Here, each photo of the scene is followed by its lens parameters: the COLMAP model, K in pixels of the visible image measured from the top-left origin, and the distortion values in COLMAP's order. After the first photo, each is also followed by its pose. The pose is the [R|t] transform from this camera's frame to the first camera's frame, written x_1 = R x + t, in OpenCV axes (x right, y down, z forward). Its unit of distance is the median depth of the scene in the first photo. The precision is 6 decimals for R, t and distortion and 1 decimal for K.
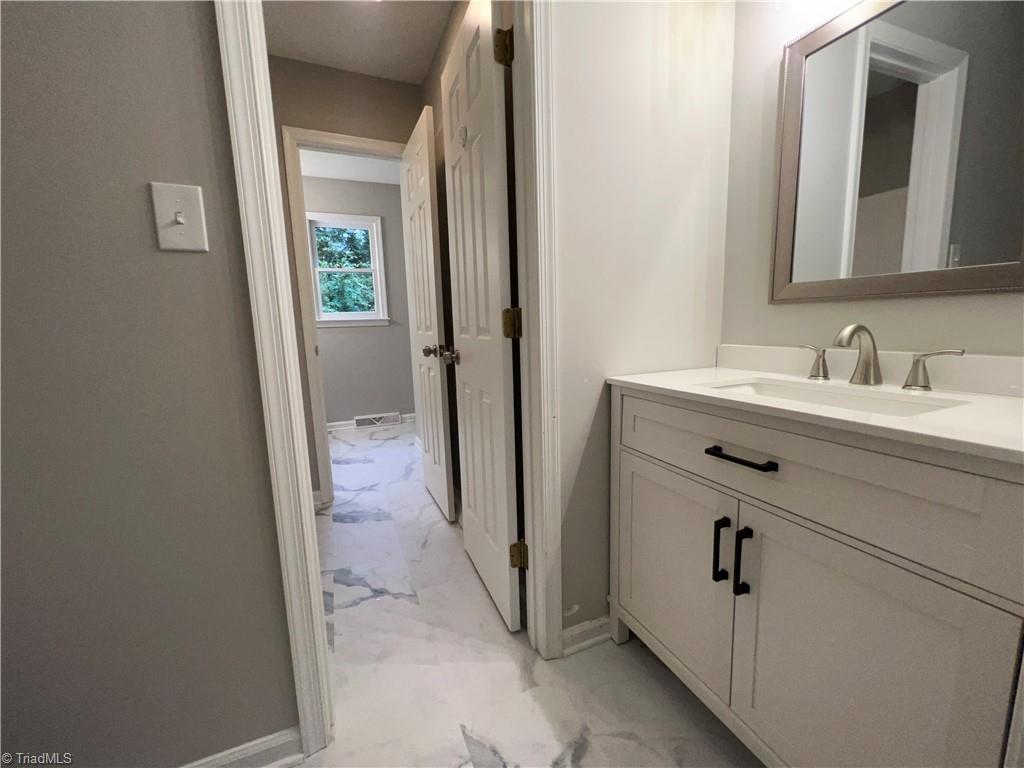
lens RADIAL K [[408.4, 0, 521.7], [0, 408.4, 384.1], [0, 0, 1]] dist [-0.000856, 0.000016]
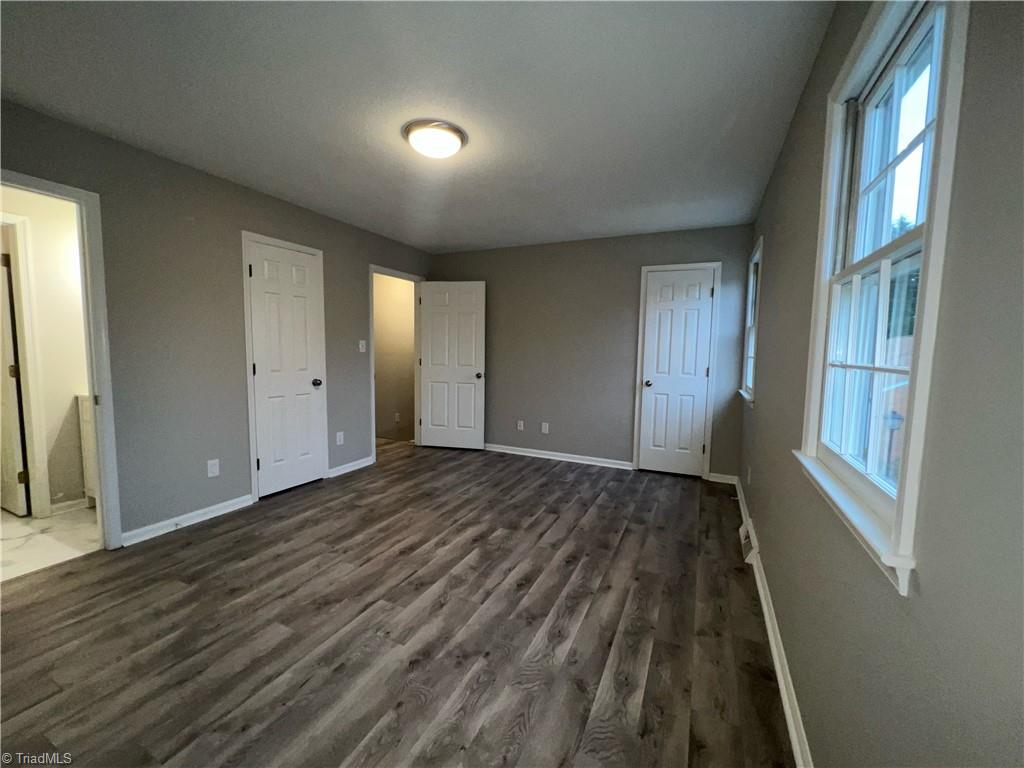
lens RADIAL K [[408.4, 0, 512.7], [0, 408.4, 382.7], [0, 0, 1]] dist [-0.000856, 0.000016]
pose [[0.772736, -0.023869, 0.634278, 0.836401], [0.060482, 0.997515, -0.036146, 0.195958], [-0.631839, 0.066294, 0.772259, -3.085287]]
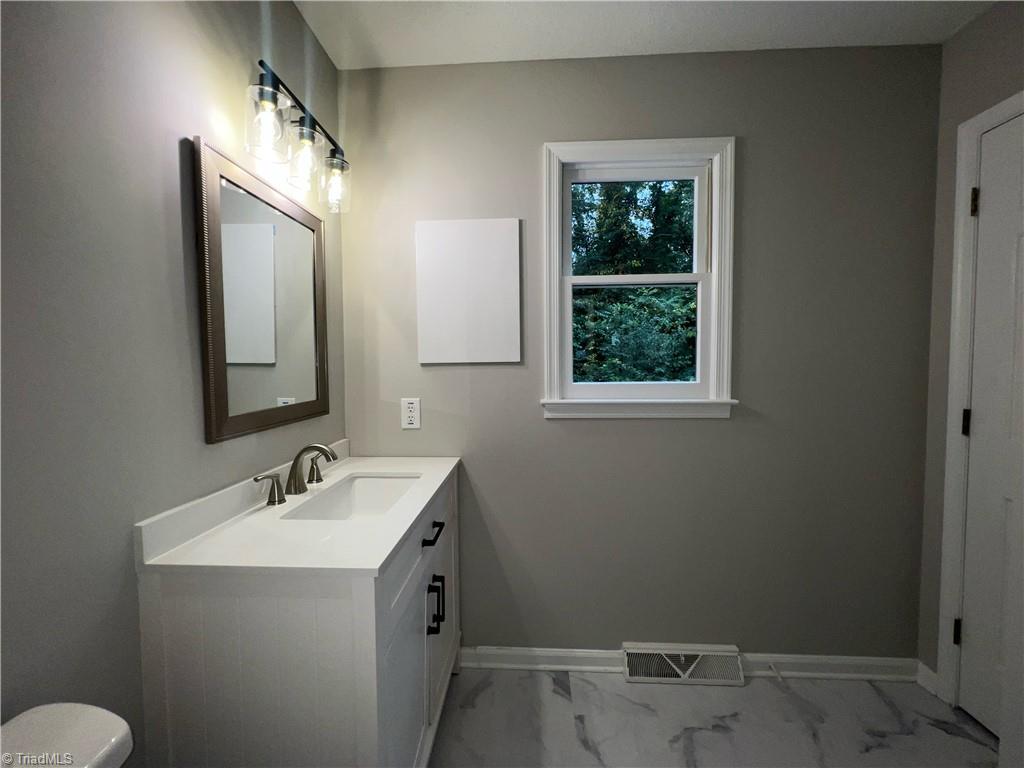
lens RADIAL K [[408.4, 0, 510.8], [0, 408.4, 383.3], [0, 0, 1]] dist [-0.000856, 0.000016]
pose [[0.880440, 0.038957, -0.472554, -0.323178], [-0.081803, 0.994155, -0.070455, -0.131335], [0.467047, 0.100688, 0.878481, 0.562179]]
